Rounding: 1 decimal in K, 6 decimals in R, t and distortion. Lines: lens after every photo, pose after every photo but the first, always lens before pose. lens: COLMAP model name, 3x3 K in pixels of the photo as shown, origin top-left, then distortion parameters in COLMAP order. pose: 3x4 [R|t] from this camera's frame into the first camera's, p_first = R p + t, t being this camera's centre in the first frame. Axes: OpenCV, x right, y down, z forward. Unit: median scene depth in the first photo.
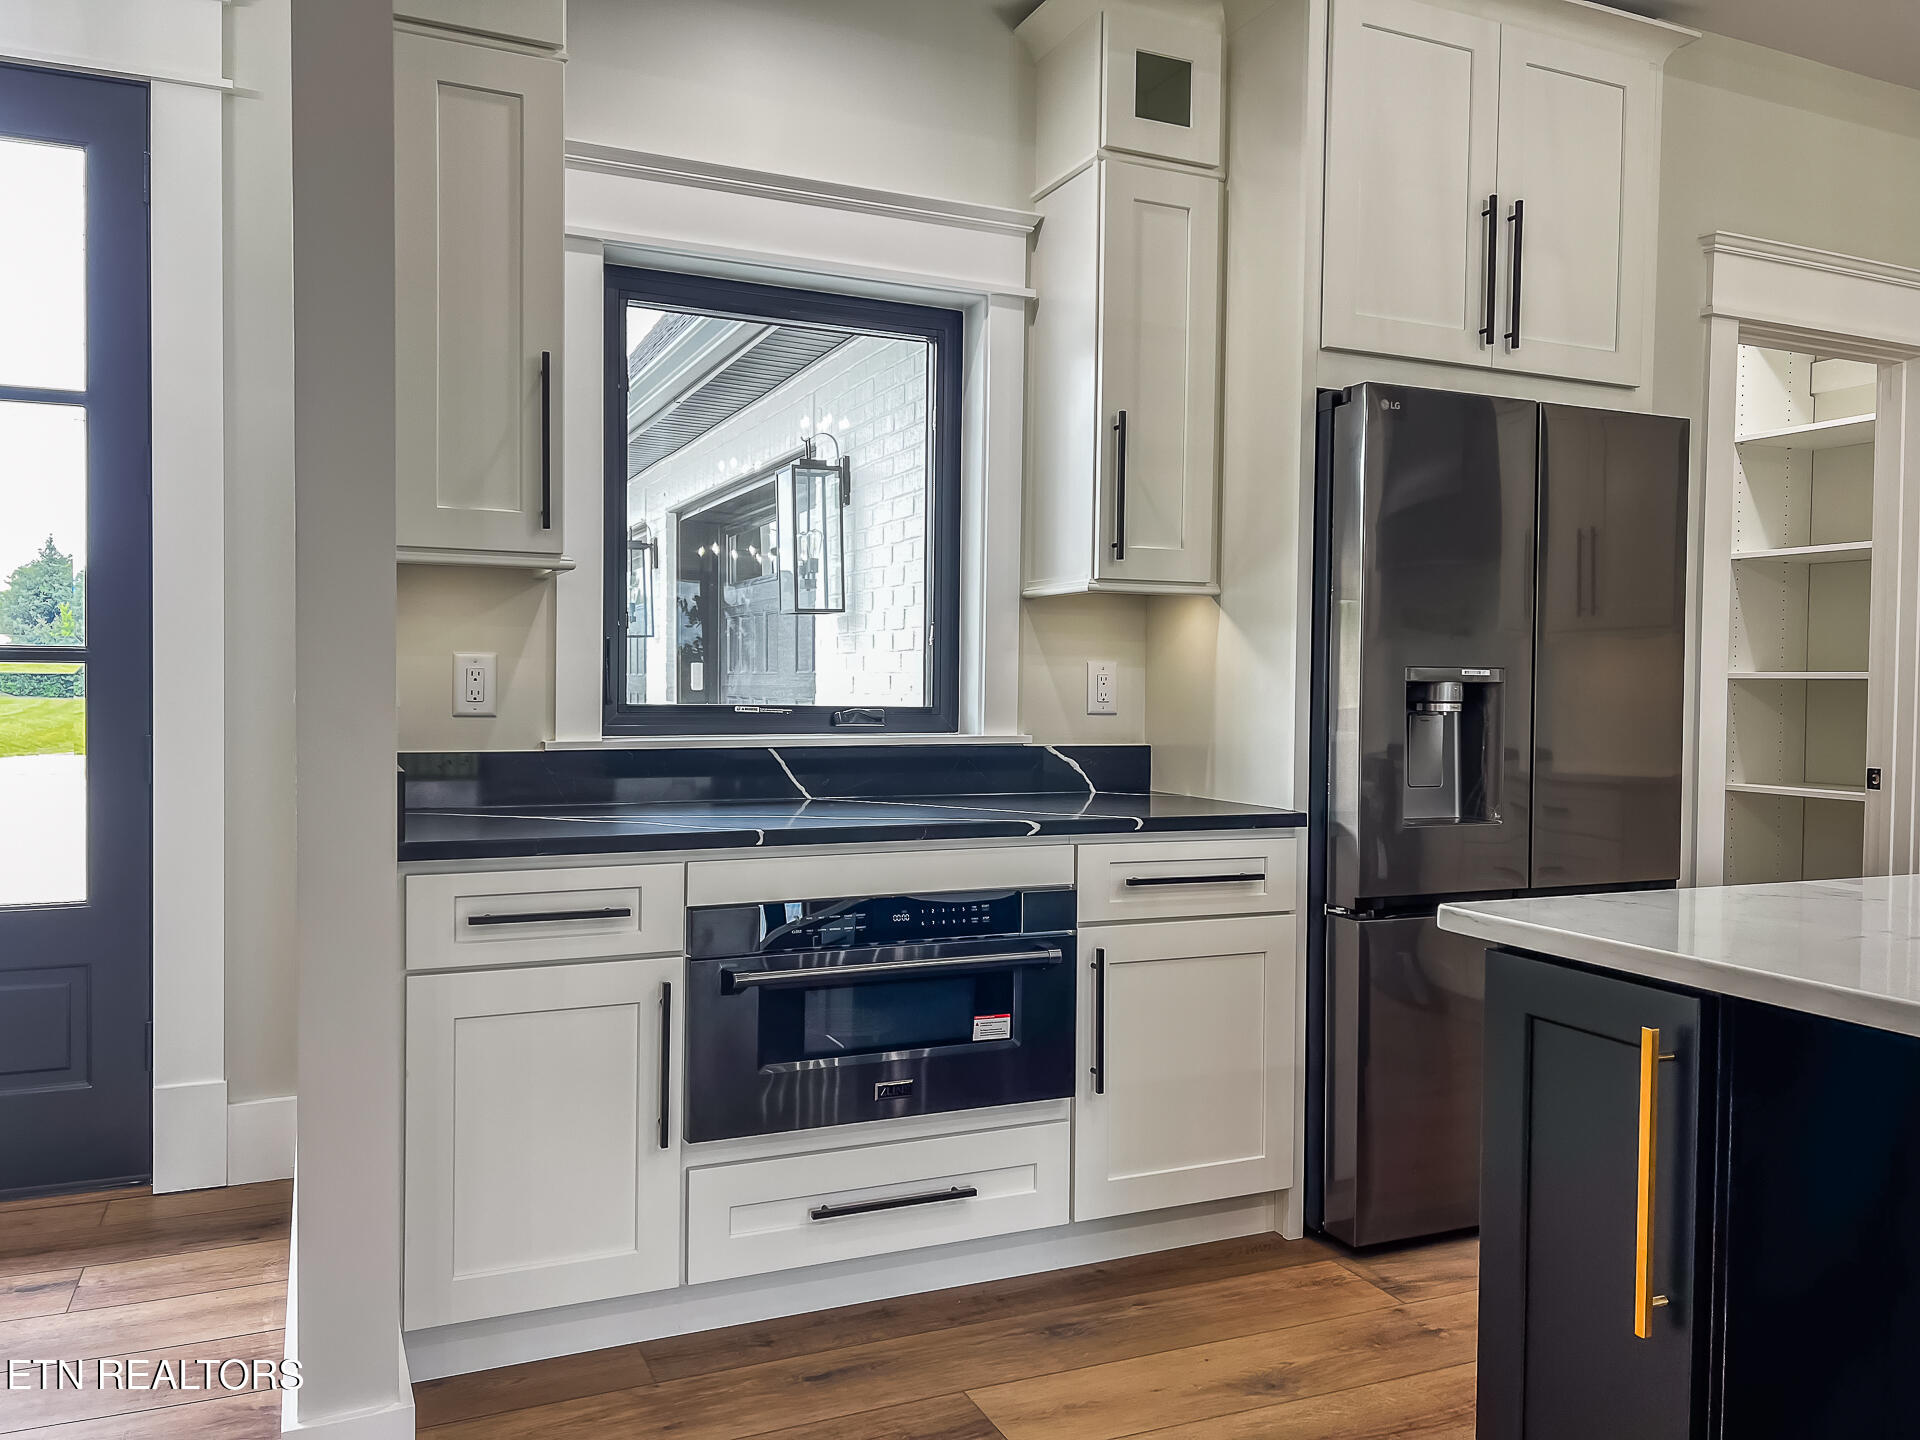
lens RADIAL K [[1440.8, 0, 956.6], [0, 1440.8, 715.7], [0, 0, 1]] dist [0.059032, -0.061712]
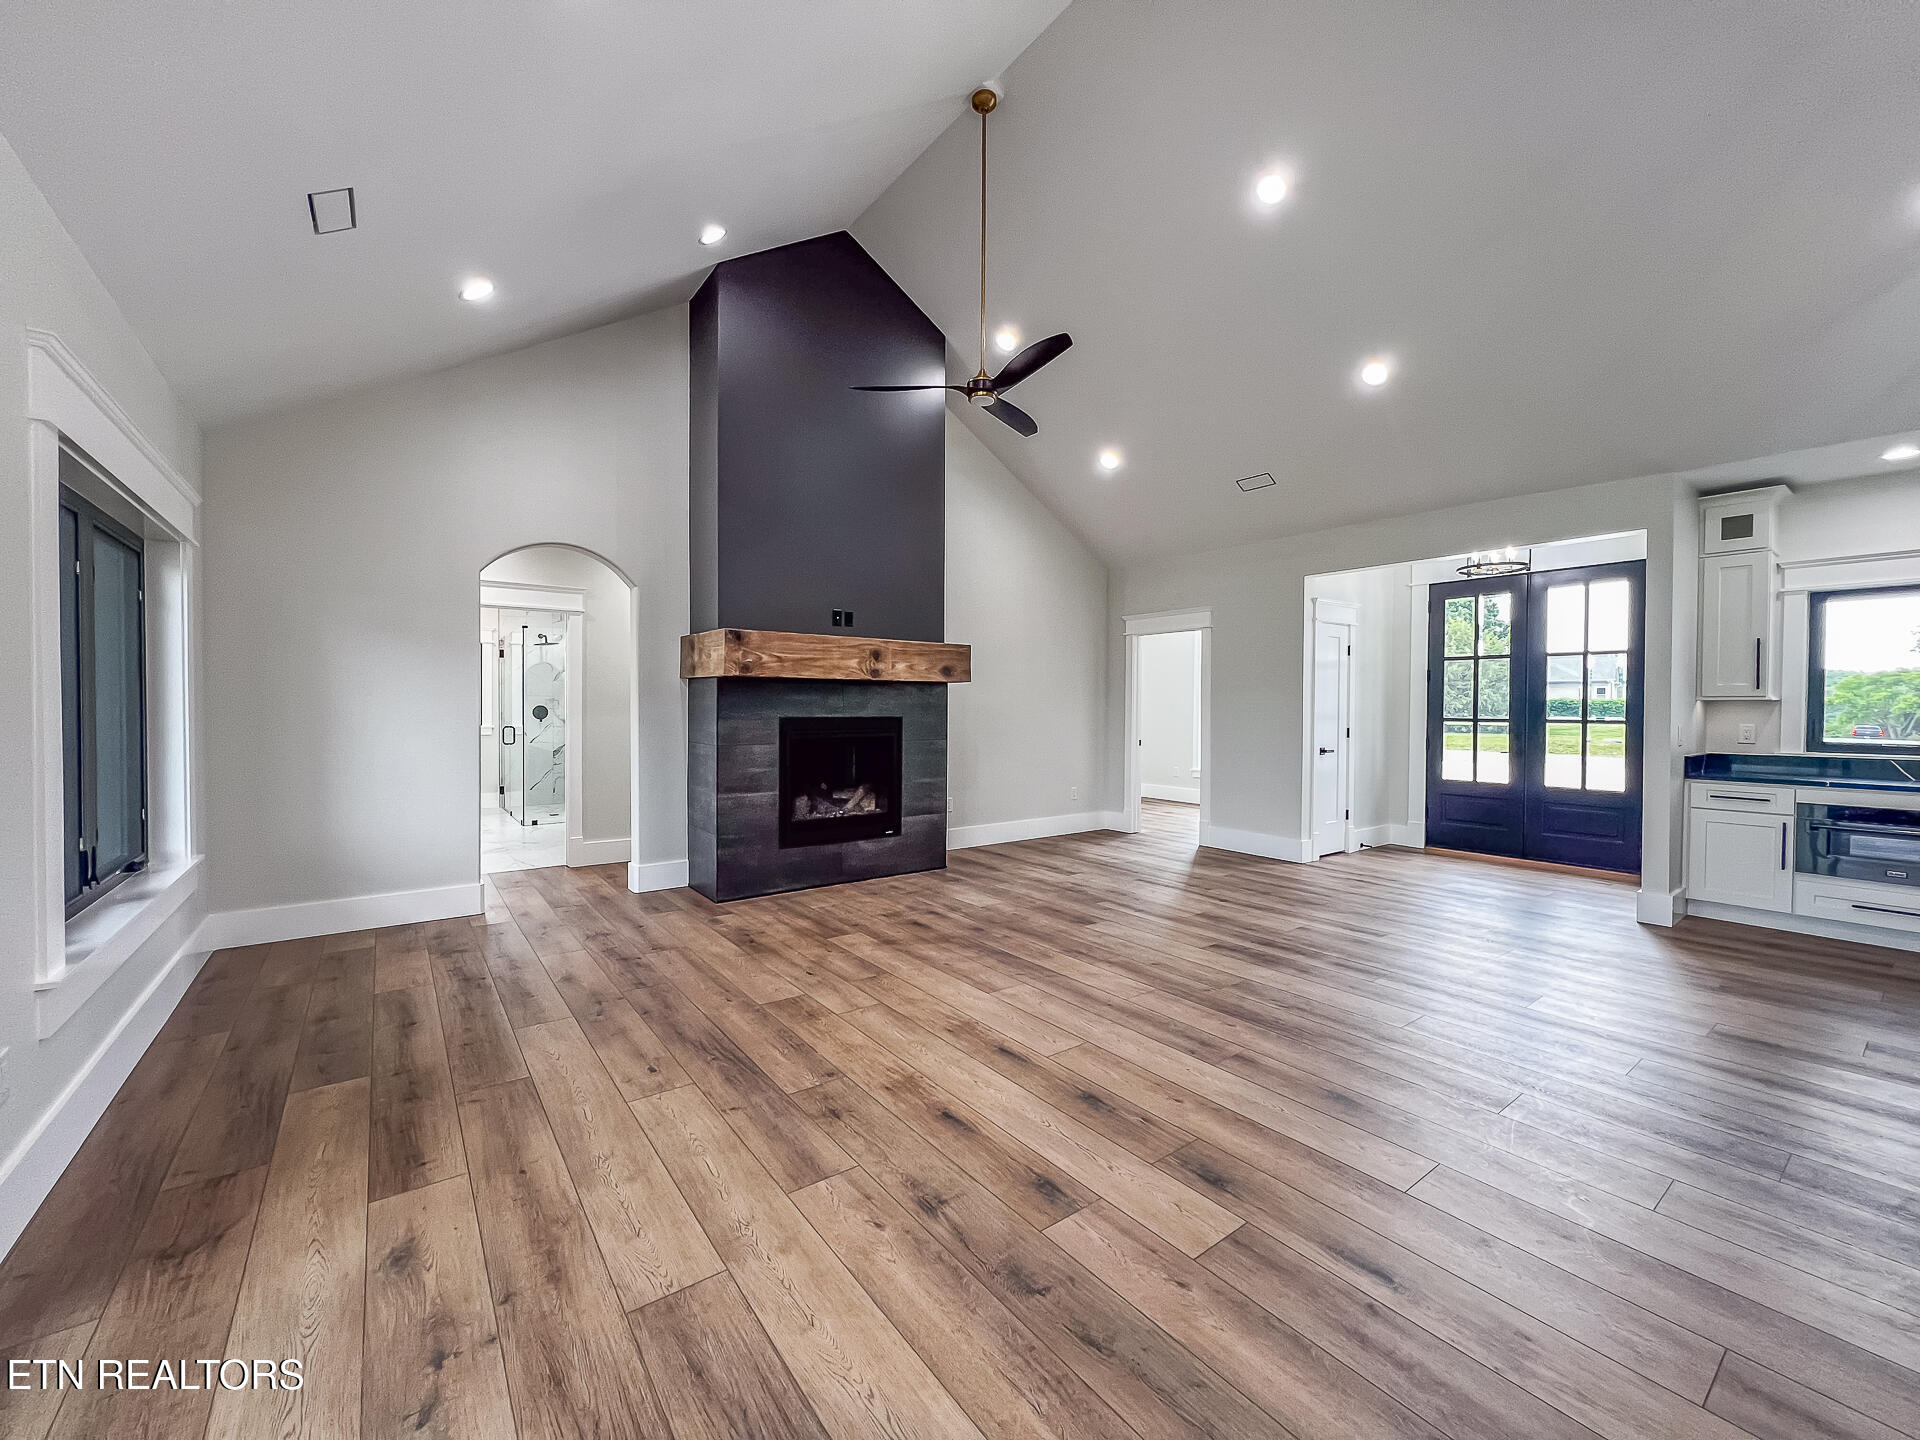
lens RADIAL K [[768.1, 0, 950.4], [0, 768.1, 718.0], [0, 0, 1]] dist [-0.002243, 0.000333]
pose [[0.223714, 0.007350, -0.974627, 0.879615], [-0.025118, 0.999683, 0.001774, -0.014198], [0.974331, 0.024084, 0.223828, -1.048959]]
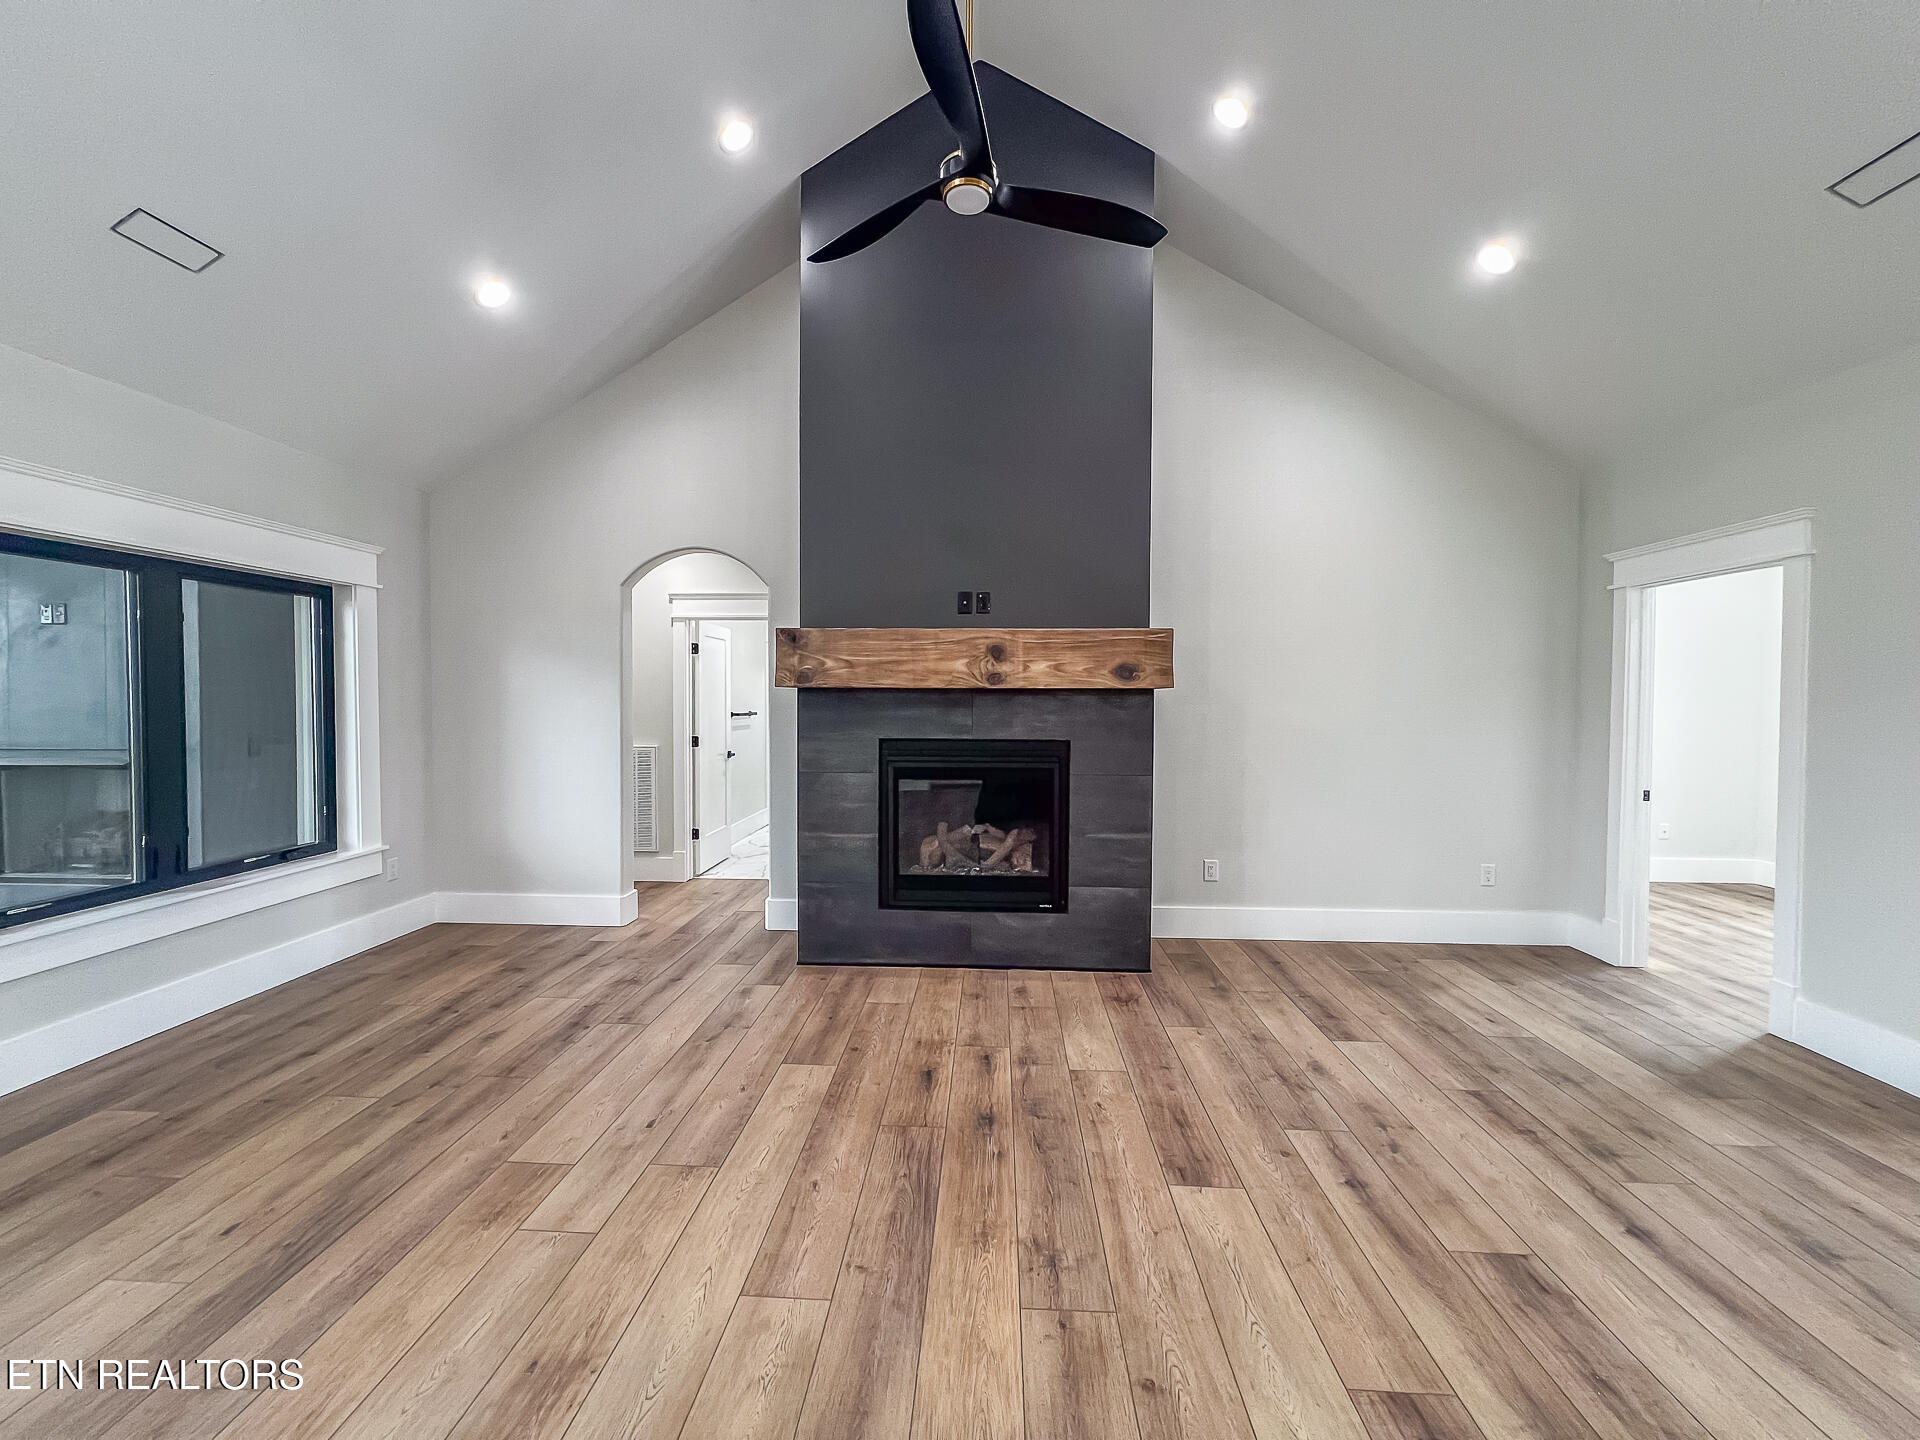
lens RADIAL K [[768.1, 0, 951.7], [0, 768.1, 714.7], [0, 0, 1]] dist [-0.002243, 0.000333]
pose [[-0.453318, 0.008773, -0.891306, 0.255628], [-0.028770, 0.999287, 0.024469, -0.078520], [0.890884, 0.036735, -0.452742, -0.341577]]
